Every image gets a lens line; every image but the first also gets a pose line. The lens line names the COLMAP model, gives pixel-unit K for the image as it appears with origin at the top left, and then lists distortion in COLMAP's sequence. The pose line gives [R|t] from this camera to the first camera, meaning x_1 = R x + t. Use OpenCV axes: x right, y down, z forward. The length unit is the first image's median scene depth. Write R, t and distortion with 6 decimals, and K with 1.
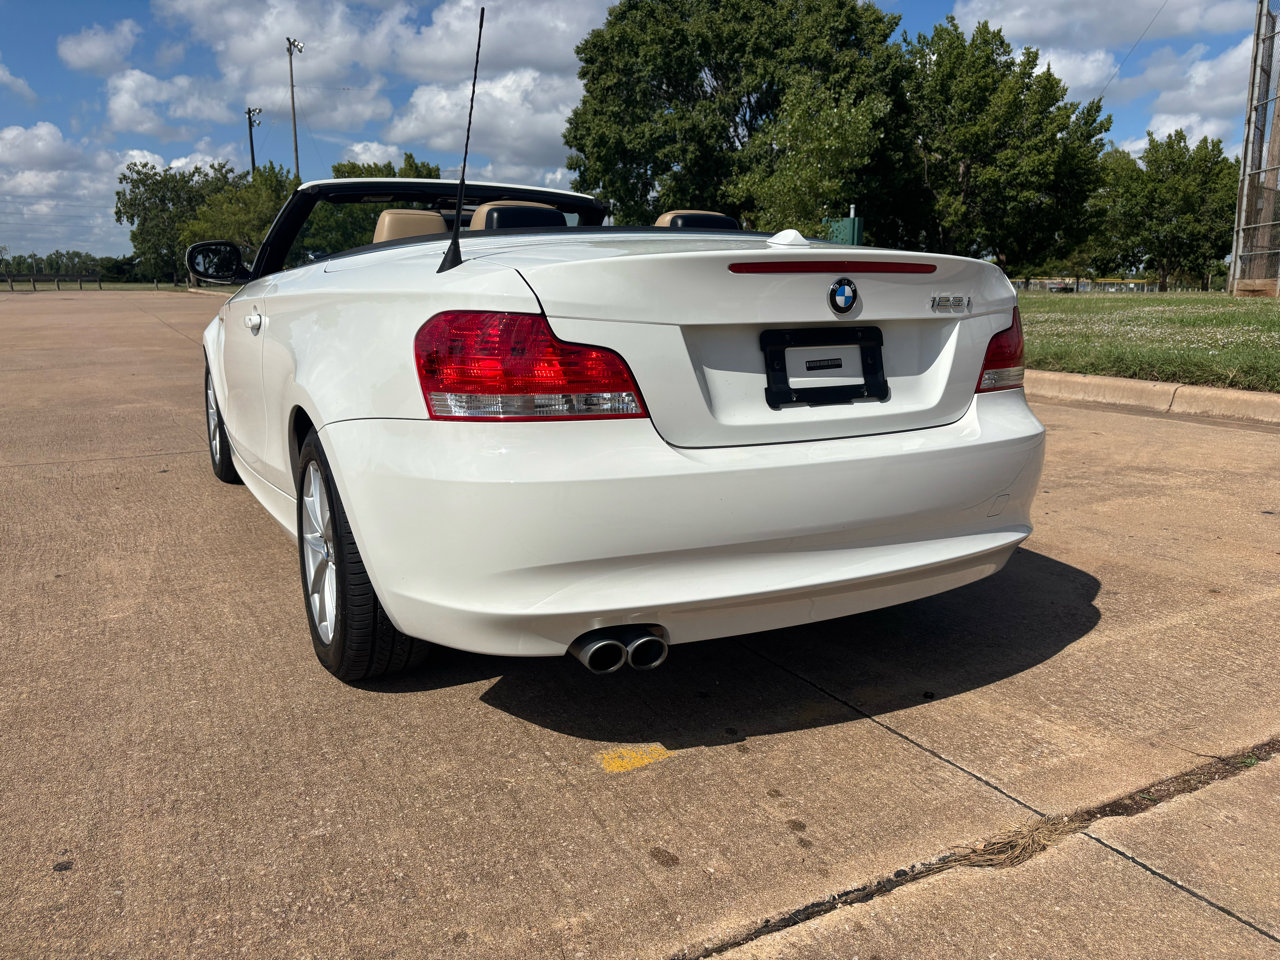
lens RADIAL K [[996.1, 0, 647.7], [0, 996.1, 447.9], [0, 0, 1]] dist [0.063824, -0.077907]
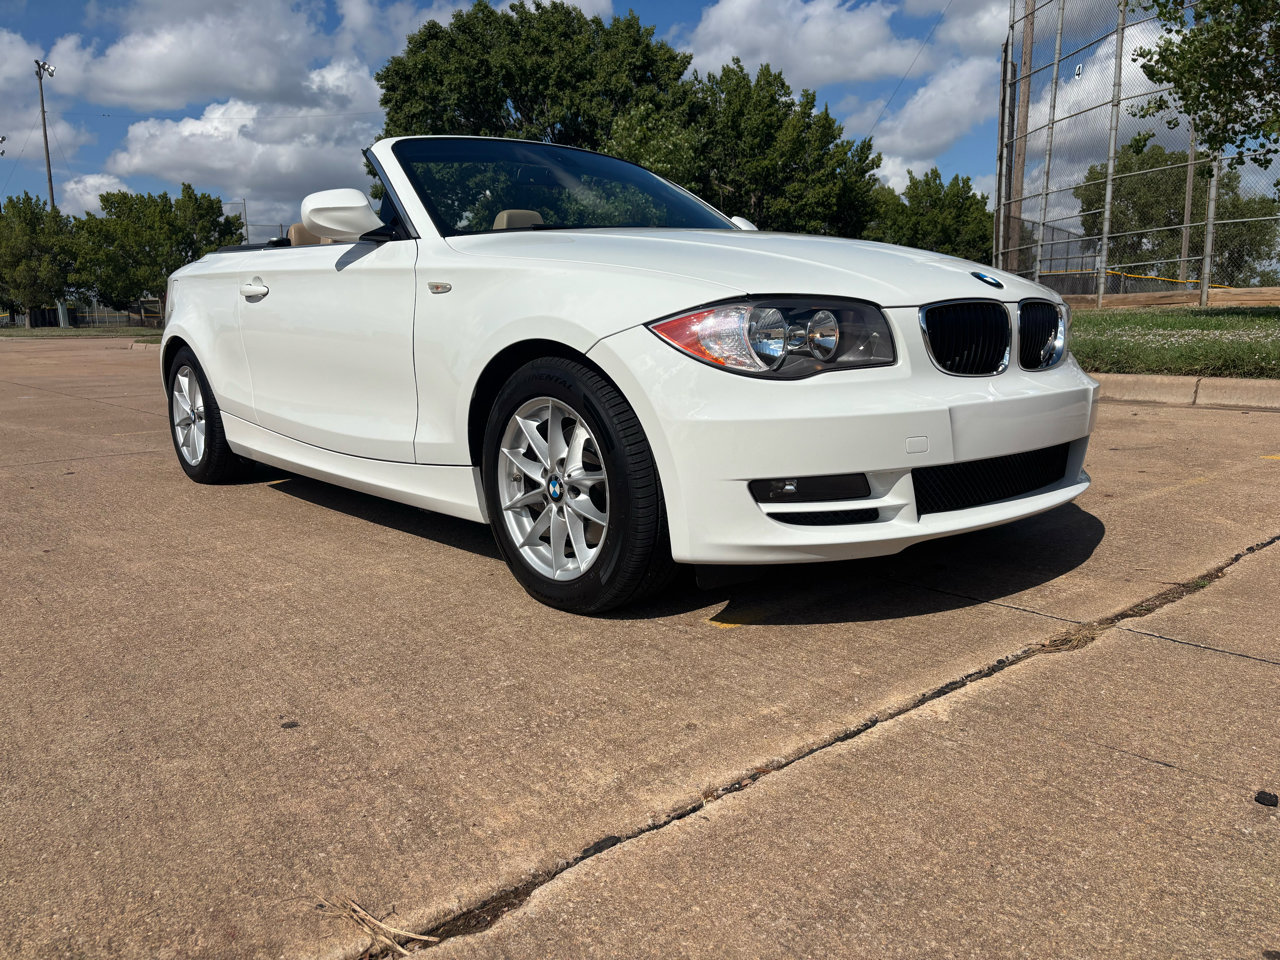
lens RADIAL K [[998.2, 0, 652.6], [0, 998.2, 458.7], [0, 0, 1]] dist [0.016586, 0.004621]
pose [[0.978622, -0.049249, 0.199683, -0.079341], [0.053772, 0.998404, -0.017288, 0.033826], [-0.198513, 0.027655, 0.979708, -0.025497]]
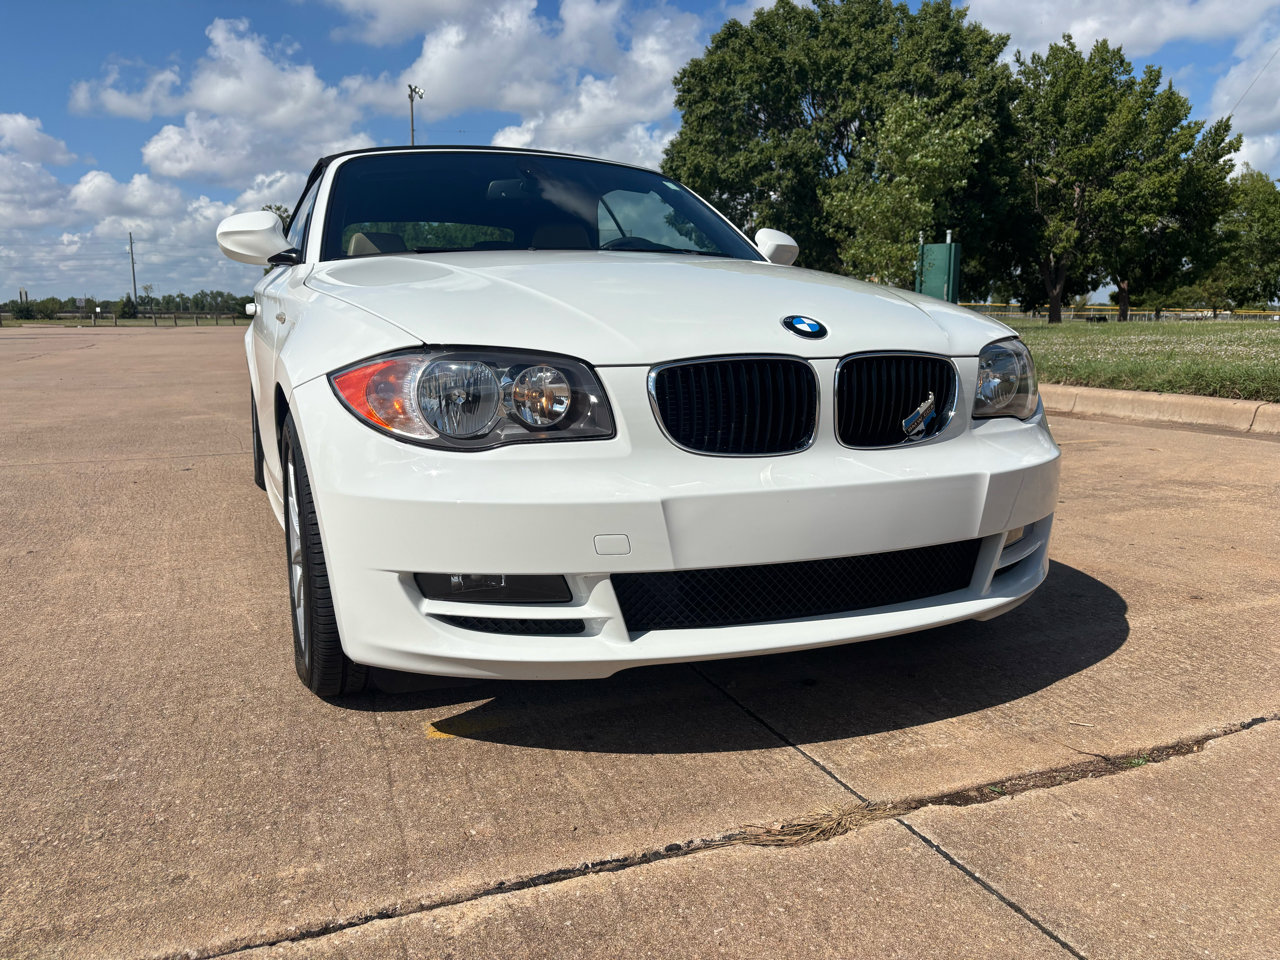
lens RADIAL K [[994.4, 0, 632.9], [0, 994.4, 471.2], [0, 0, 1]] dist [0.042966, -0.042678]
pose [[0.992500, 0.013961, -0.121444, 0.063366], [-0.015311, 0.999831, -0.010190, 0.017235], [0.121281, 0.011973, 0.992546, 0.015840]]
